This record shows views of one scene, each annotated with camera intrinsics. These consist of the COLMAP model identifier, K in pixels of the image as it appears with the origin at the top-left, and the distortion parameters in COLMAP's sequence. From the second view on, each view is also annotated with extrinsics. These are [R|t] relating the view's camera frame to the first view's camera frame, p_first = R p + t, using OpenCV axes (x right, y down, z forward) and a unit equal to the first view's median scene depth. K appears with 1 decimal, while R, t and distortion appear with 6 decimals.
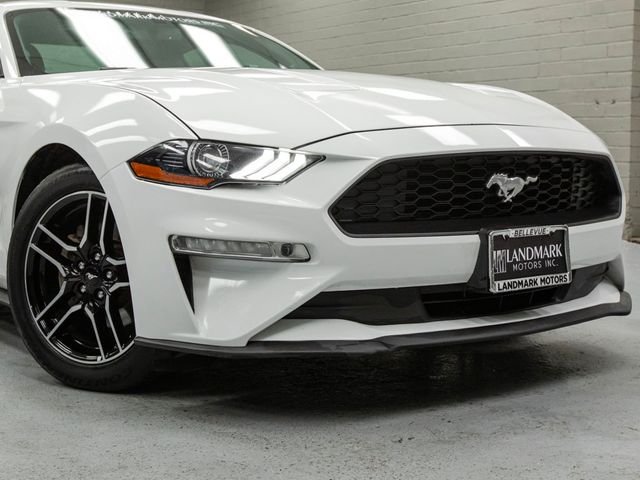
lens RADIAL K [[1008.9, 0, 316.9], [0, 1008.9, 301.6], [0, 0, 1]] dist [0.002555, -0.035575]
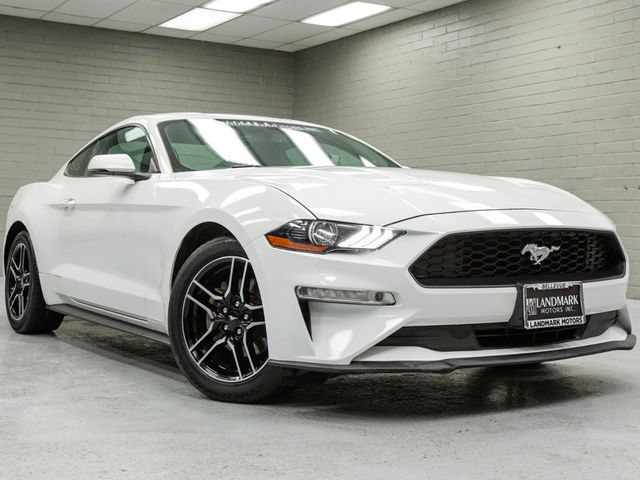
lens RADIAL K [[930.4, 0, 320.0], [0, 930.4, 259.7], [0, 0, 1]] dist [-0.052763, -0.026901]
pose [[0.997562, 0.003564, -0.069696, -0.020005], [-0.011483, 0.993466, -0.113548, 0.043381], [0.068836, 0.114071, 0.991085, -0.286753]]
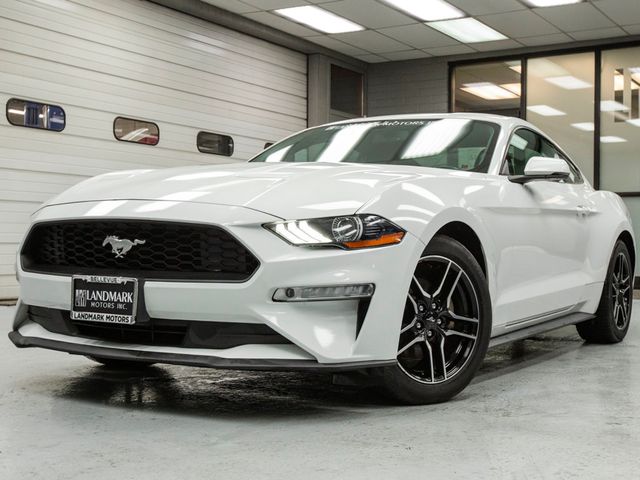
lens RADIAL K [[930.4, 0, 320.0], [0, 930.4, 259.7], [0, 0, 1]] dist [-0.052763, -0.026901]
pose [[0.394860, 0.041867, -0.917787, 1.443210], [-0.158745, 0.987045, -0.023271, -0.111542], [0.904923, 0.154883, 0.396391, 0.767888]]
